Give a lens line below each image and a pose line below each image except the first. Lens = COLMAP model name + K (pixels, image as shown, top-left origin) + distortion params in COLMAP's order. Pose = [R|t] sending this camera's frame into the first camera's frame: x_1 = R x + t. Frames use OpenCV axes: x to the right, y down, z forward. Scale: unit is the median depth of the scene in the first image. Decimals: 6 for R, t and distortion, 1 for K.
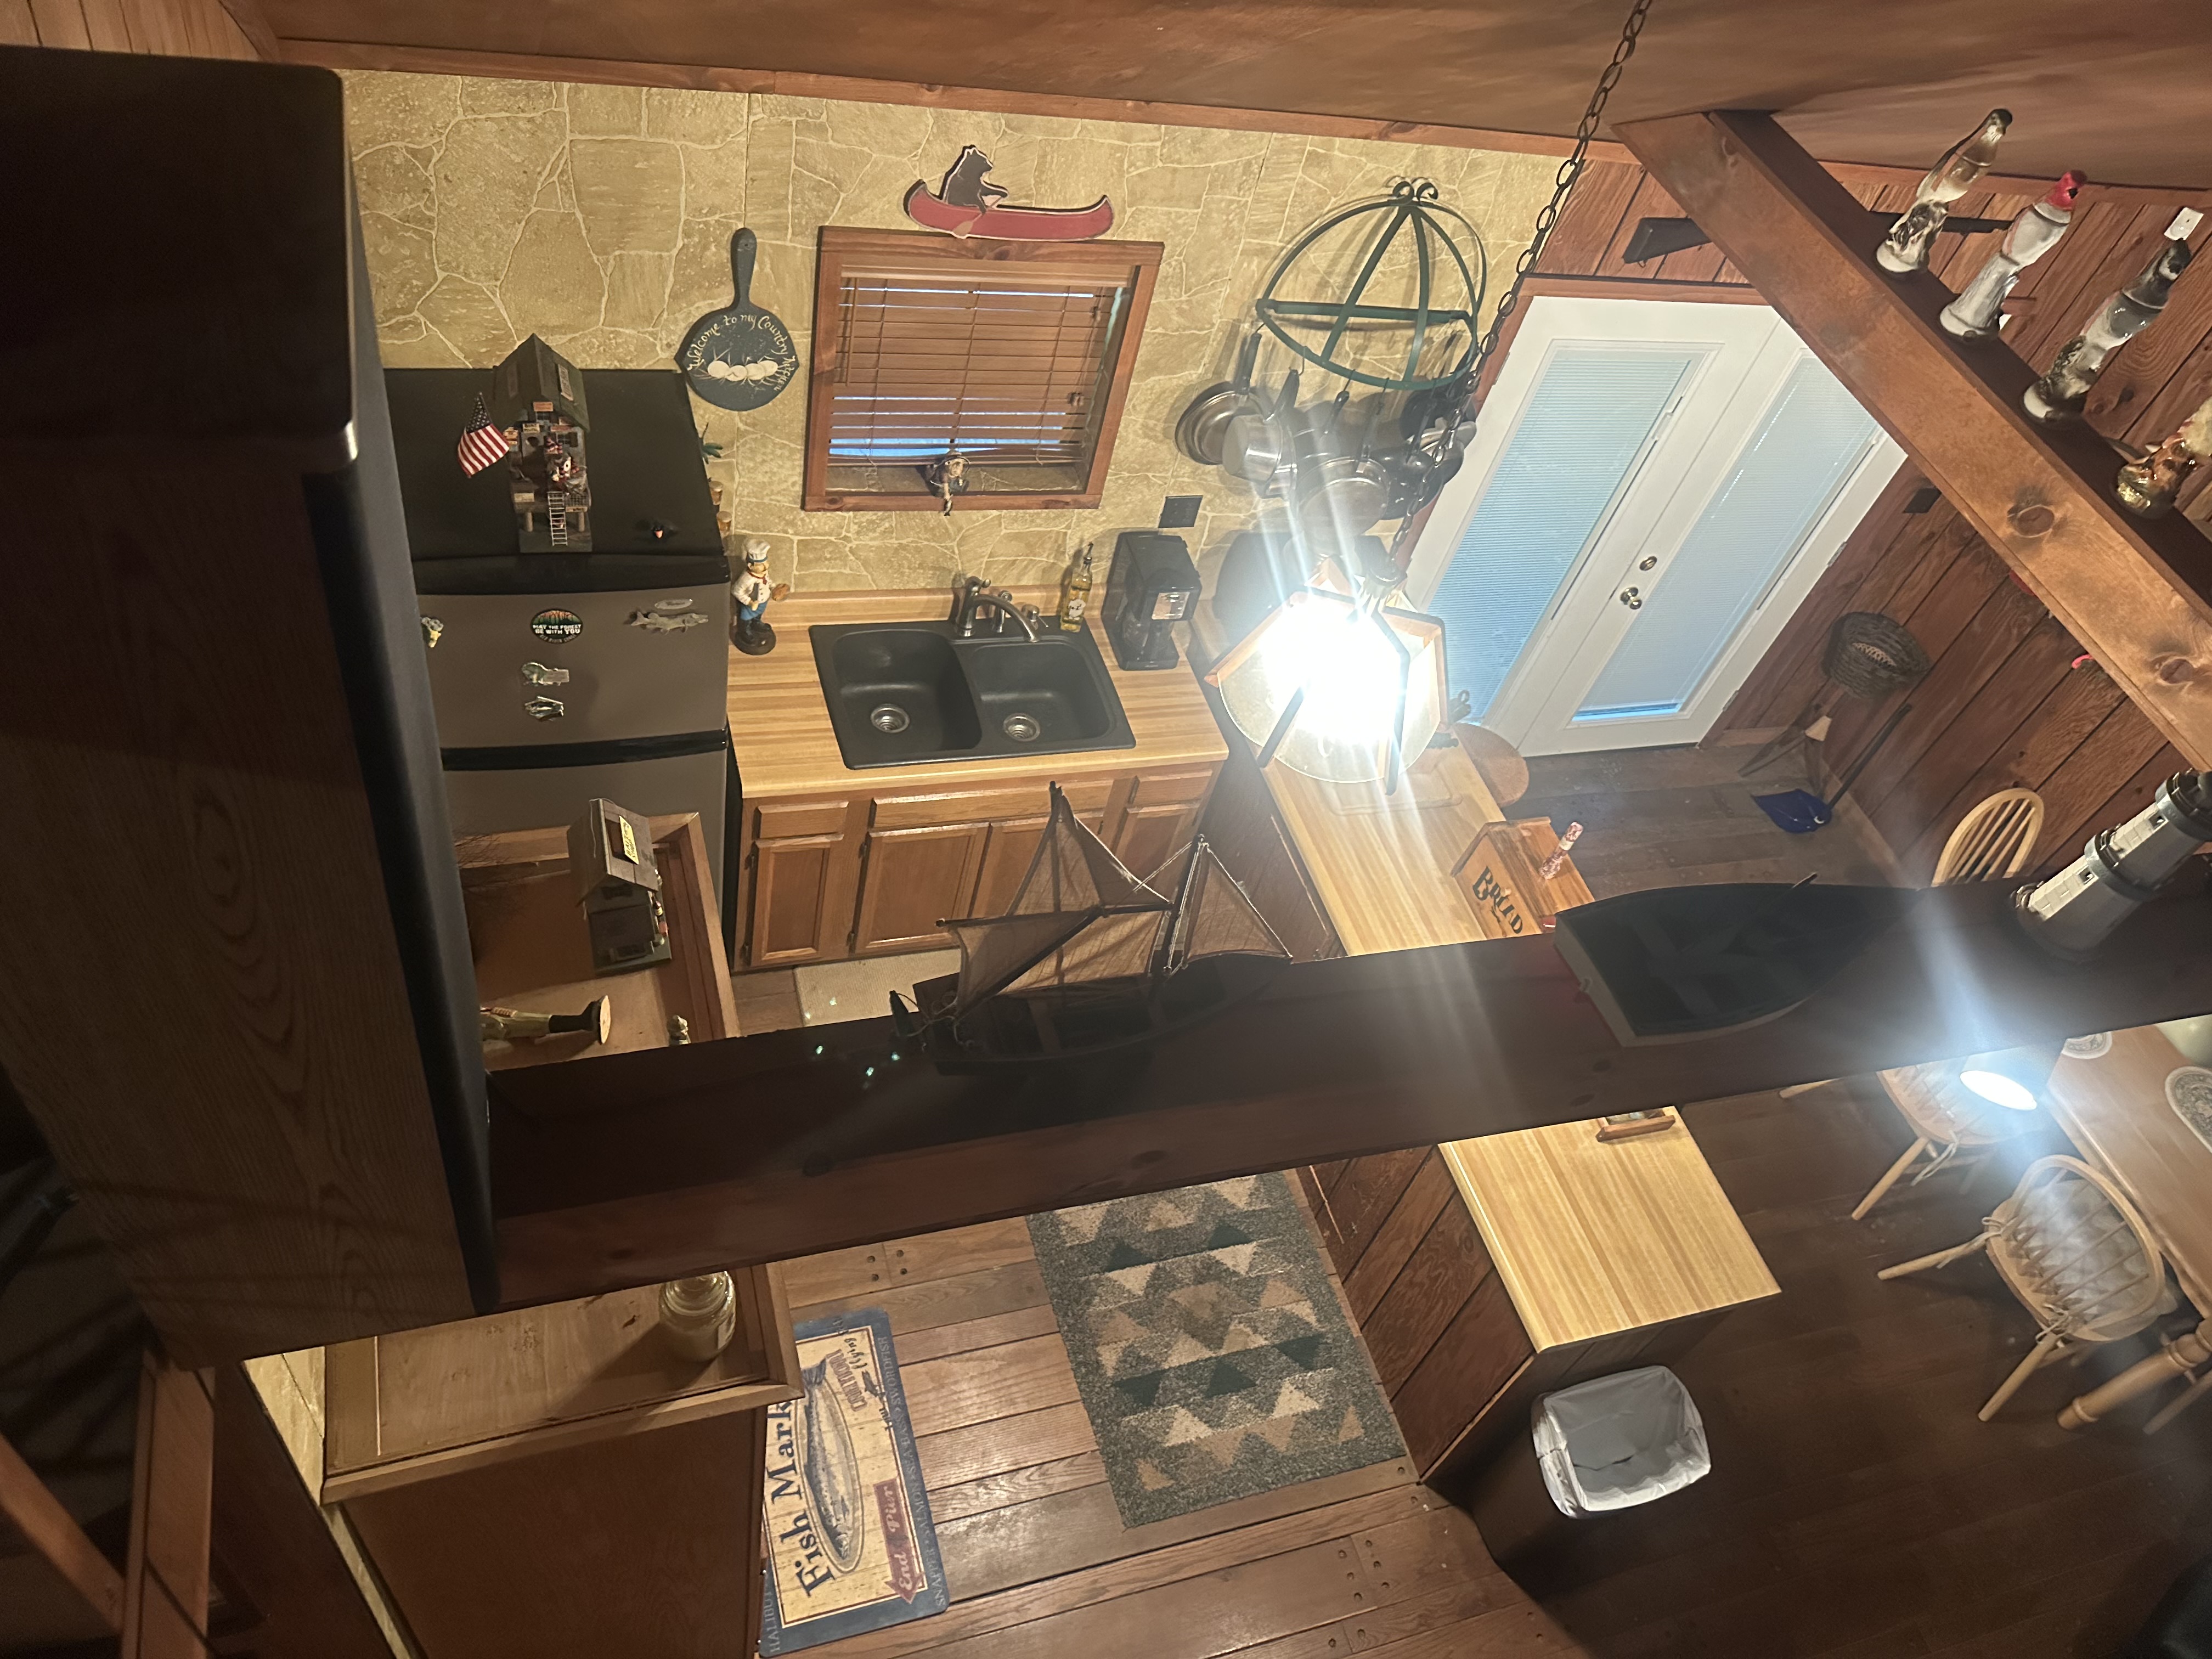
lens RADIAL K [[1515.4, 0, 1106.0], [0, 1515.4, 829.5], [0, 0, 1]] dist [0.090073, -0.124595]
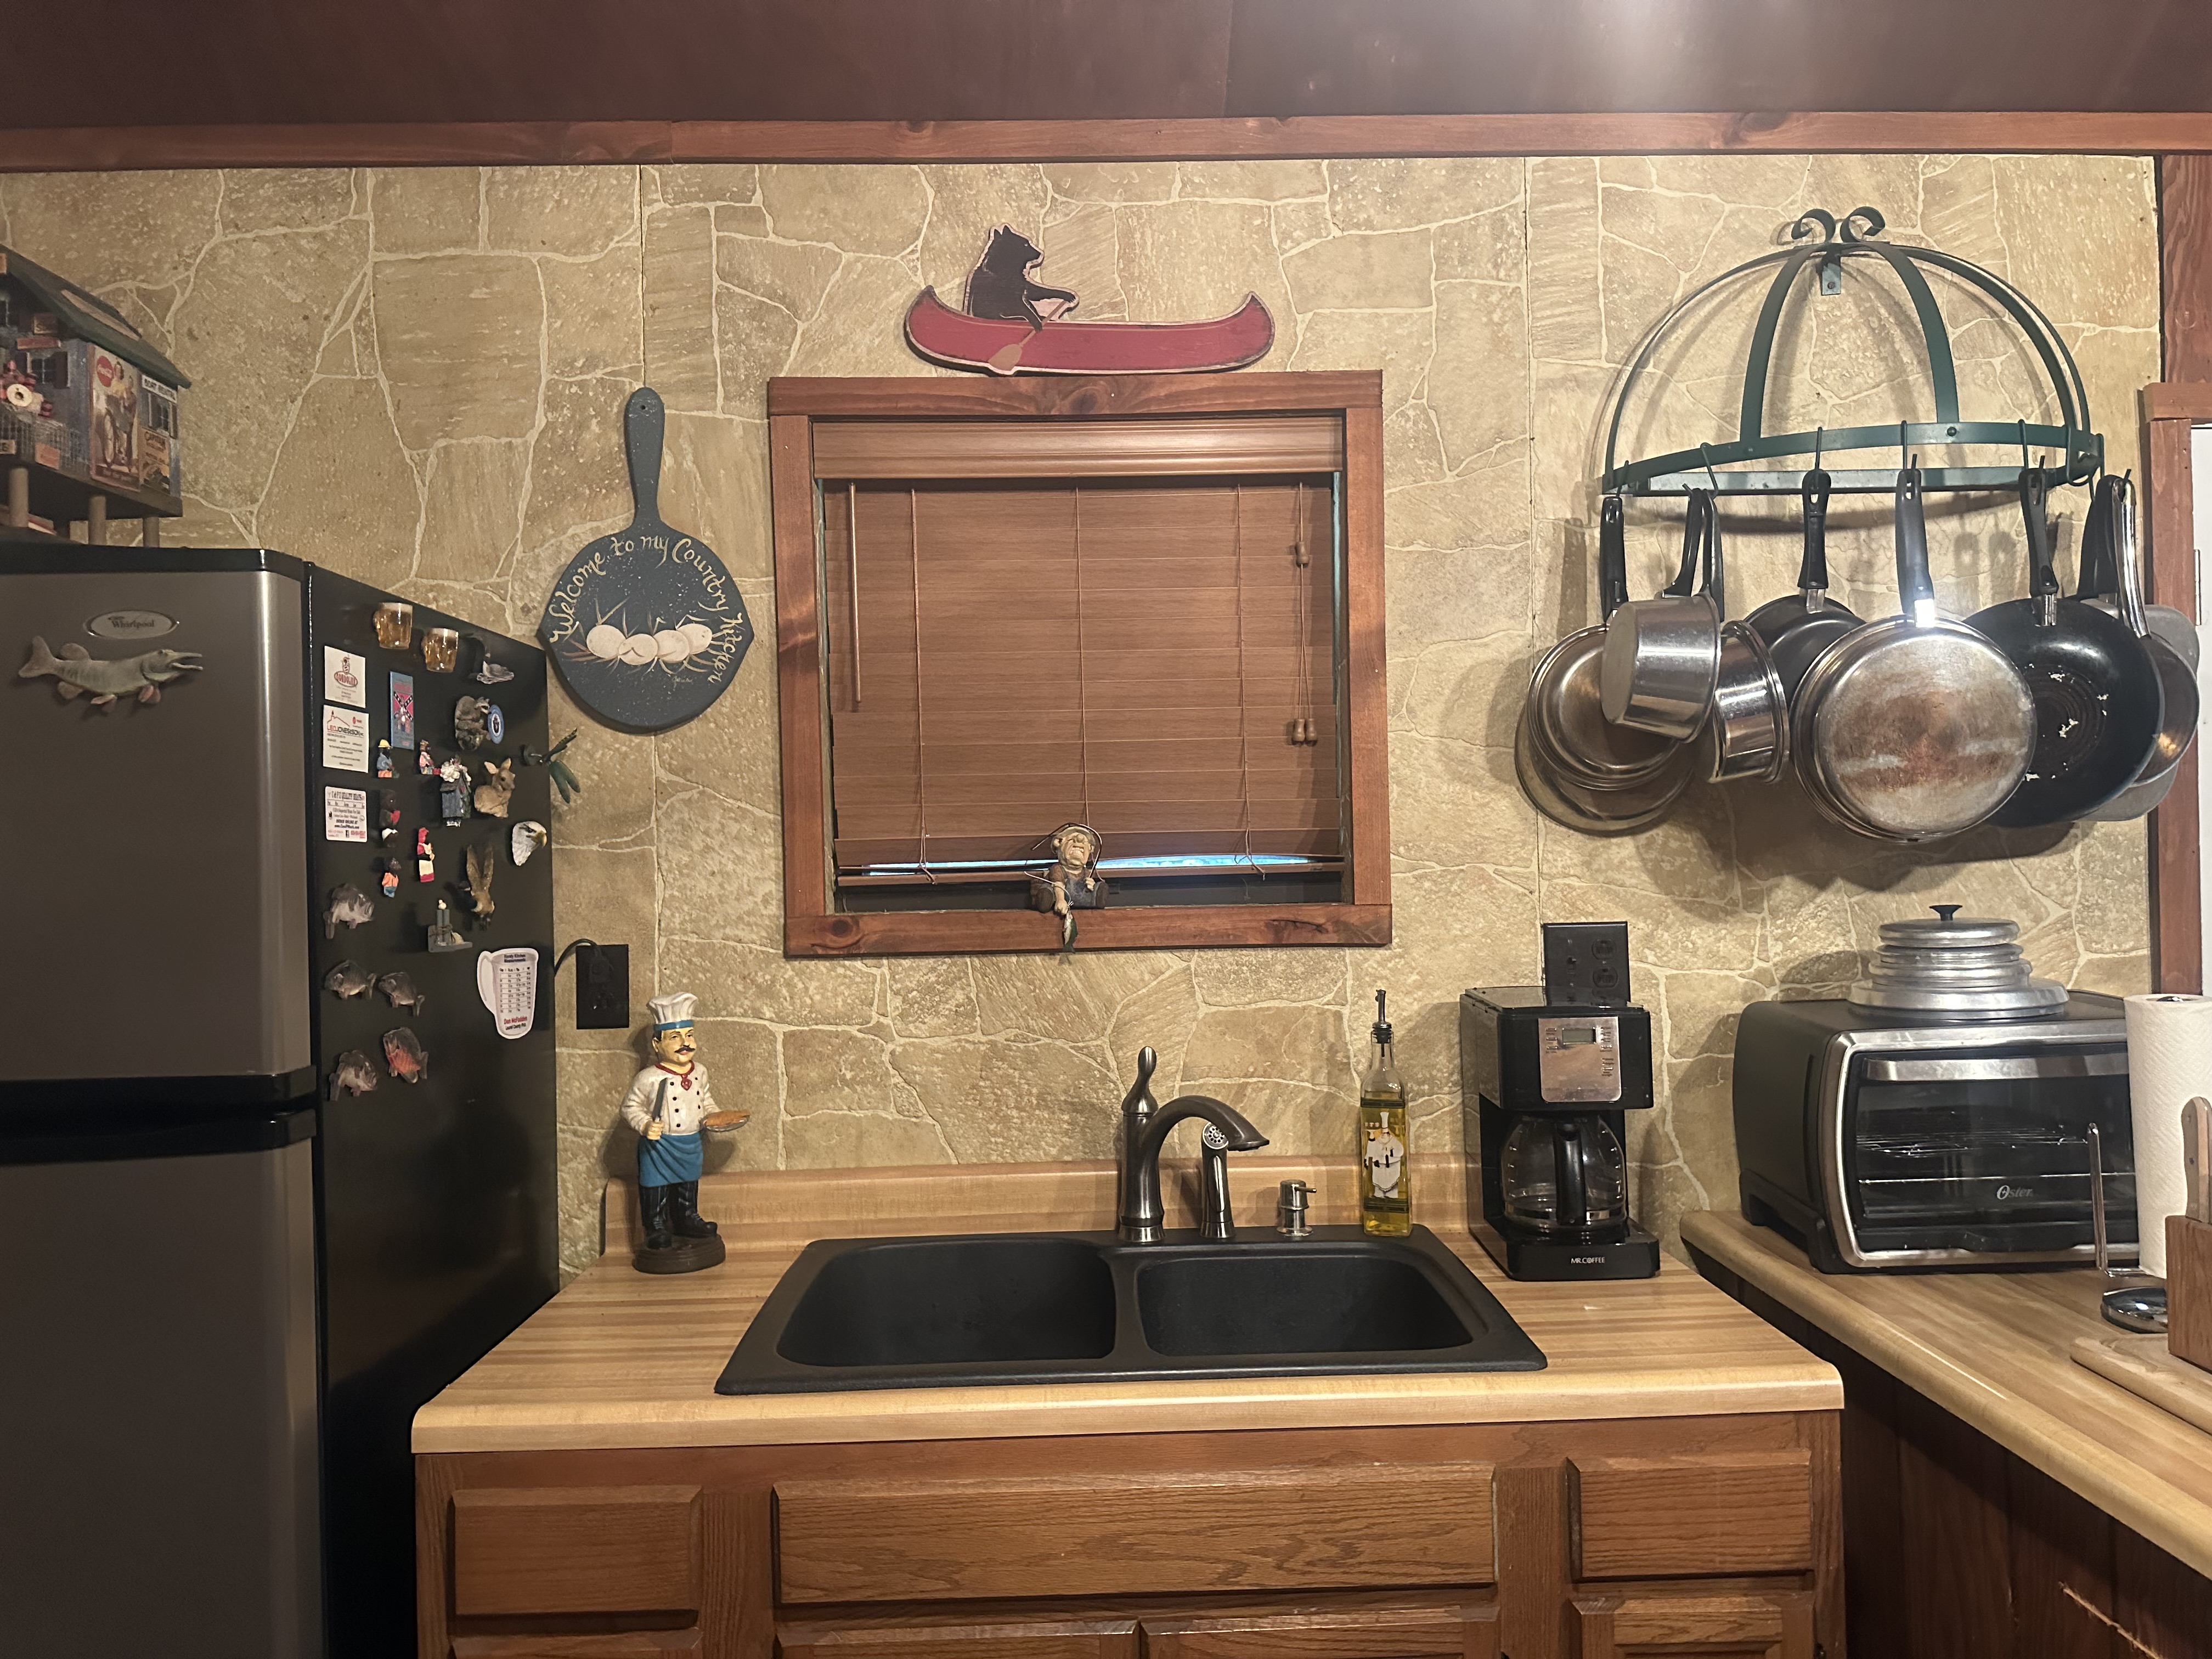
lens RADIAL K [[1515.4, 0, 1106.0], [0, 1515.4, 829.5], [0, 0, 1]] dist [0.090073, -0.124595]
pose [[0.936464, -0.230726, -0.264199, 0.054309], [-0.056395, 0.644375, -0.762627, 0.166110], [0.346202, 0.729072, 0.590422, 0.776157]]
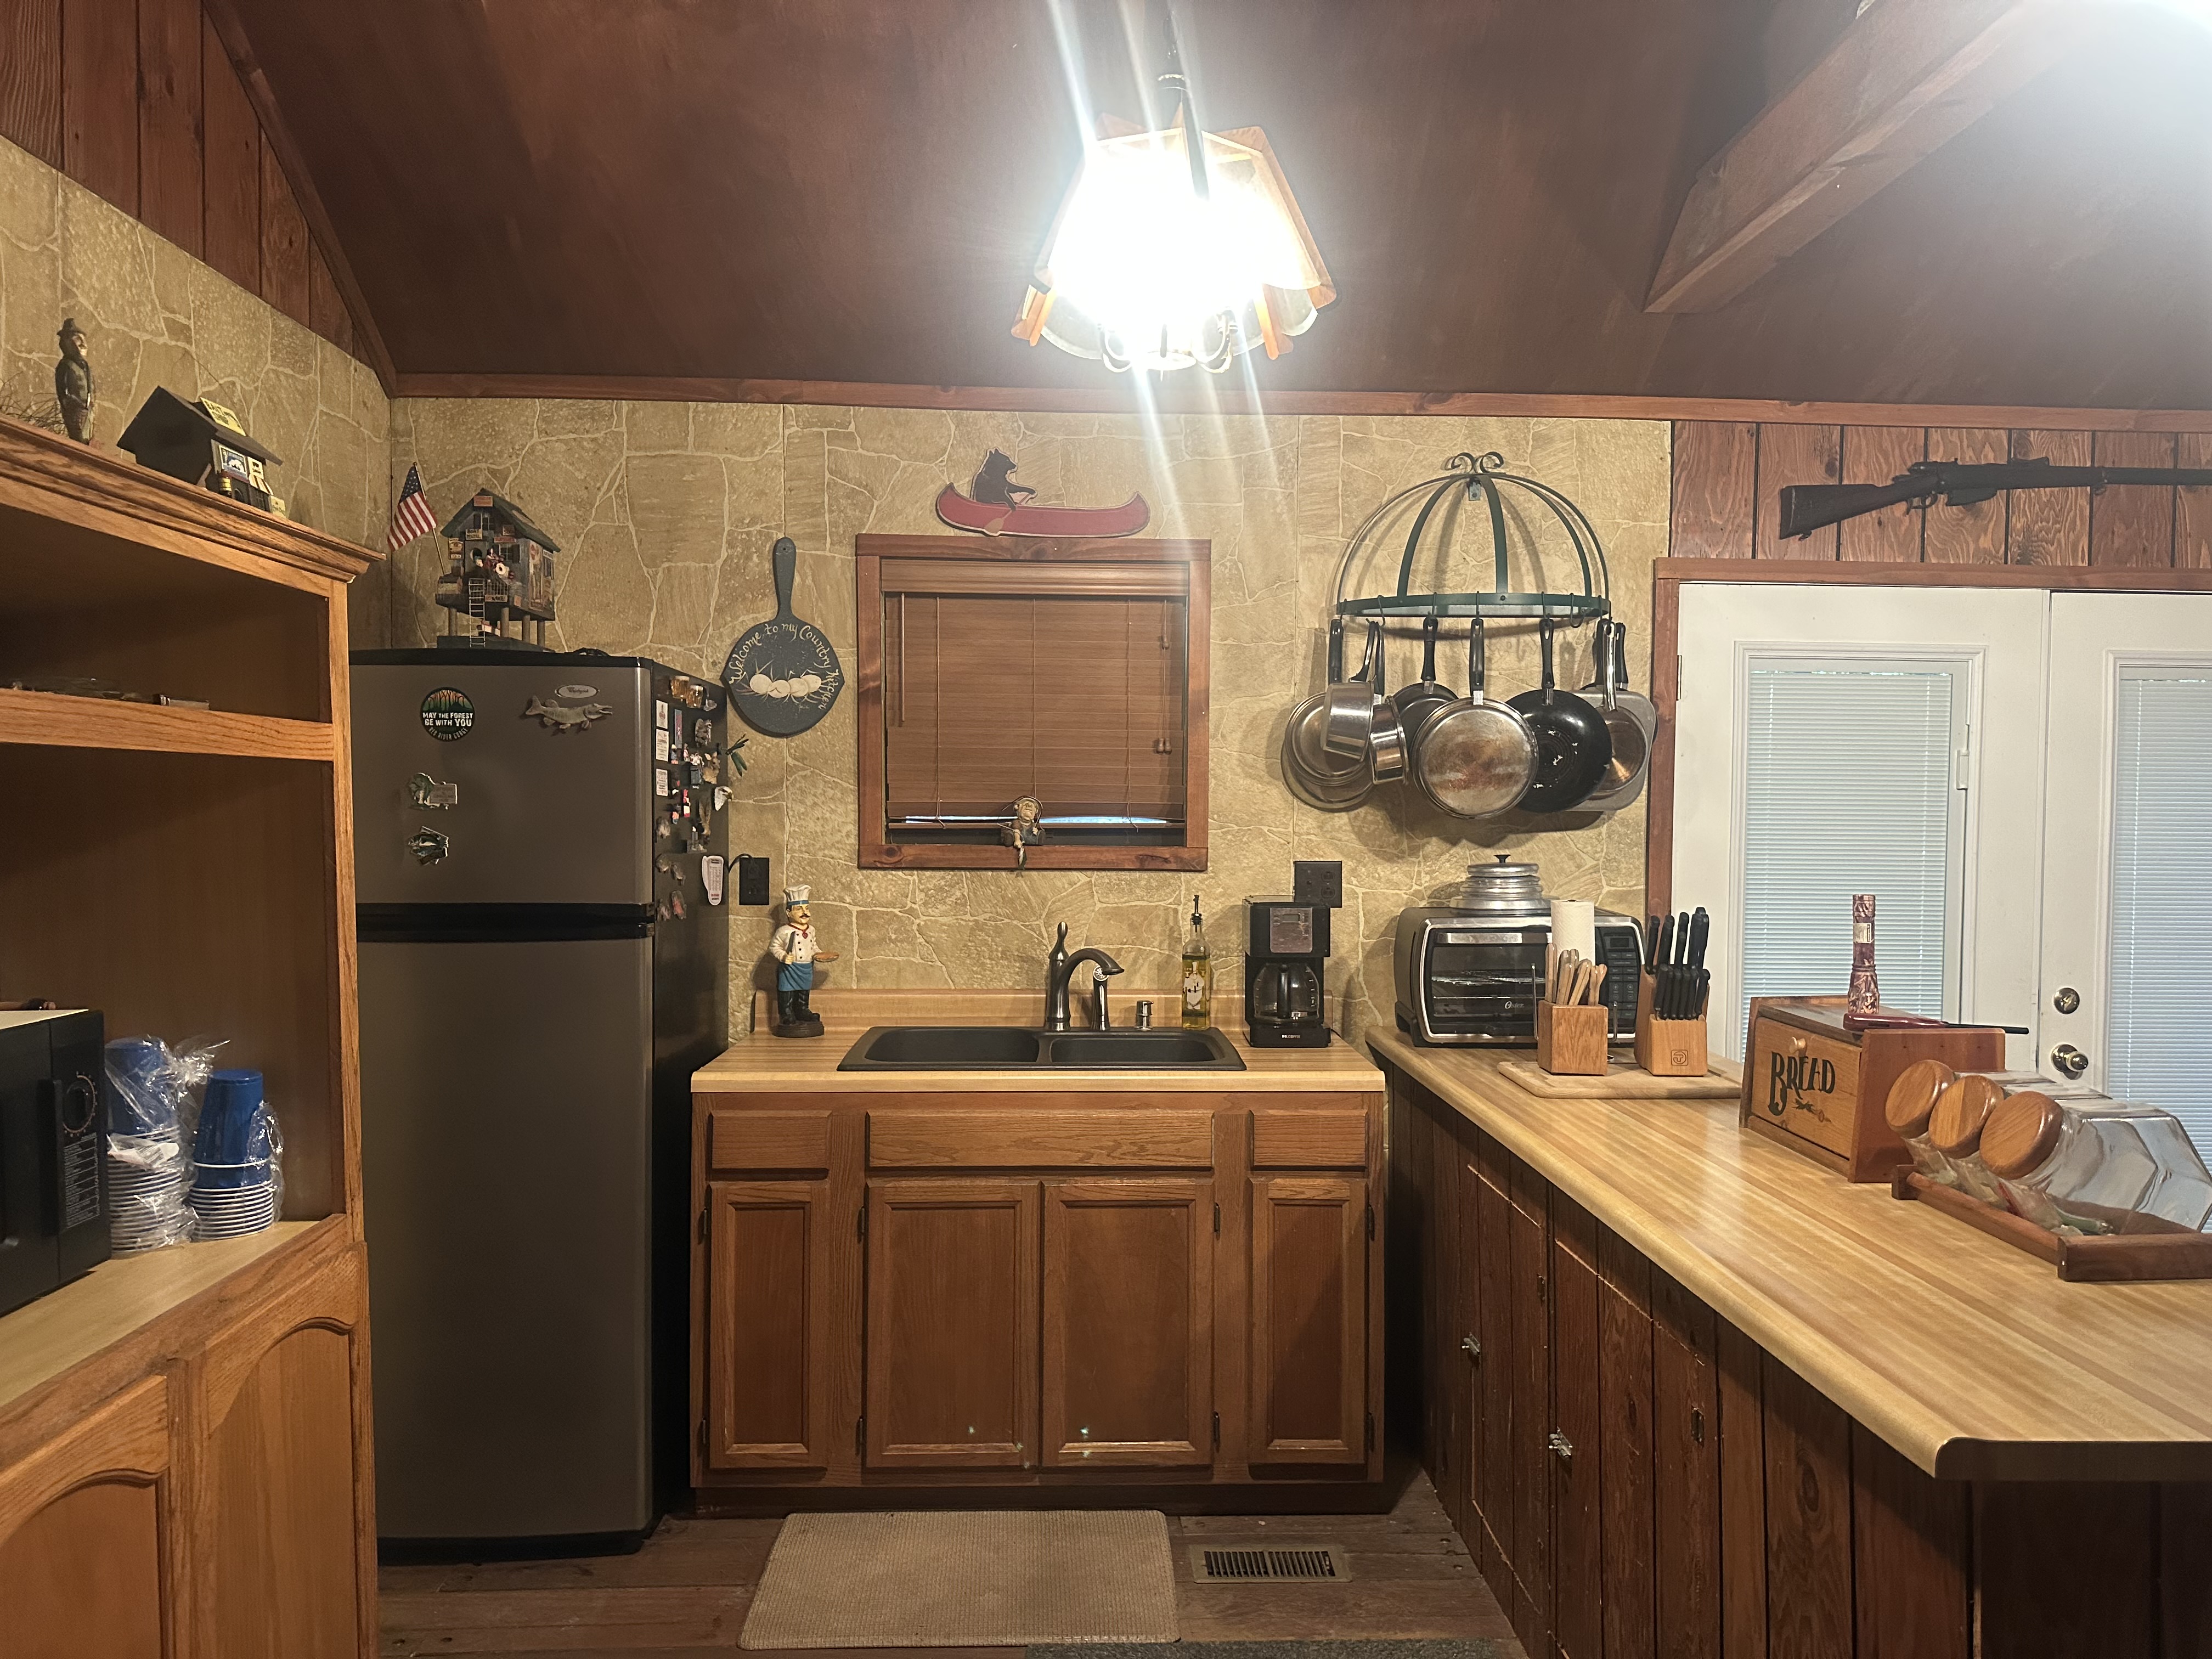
lens RADIAL K [[1497.1, 0, 1101.5], [0, 1497.1, 842.7], [0, 0, 1]] dist [0.139039, -0.196924]
pose [[0.944894, -0.195996, -0.262224, 0.190479], [-0.068086, 0.665821, -0.742998, 0.476293], [0.320219, 0.719908, 0.615786, 0.540731]]
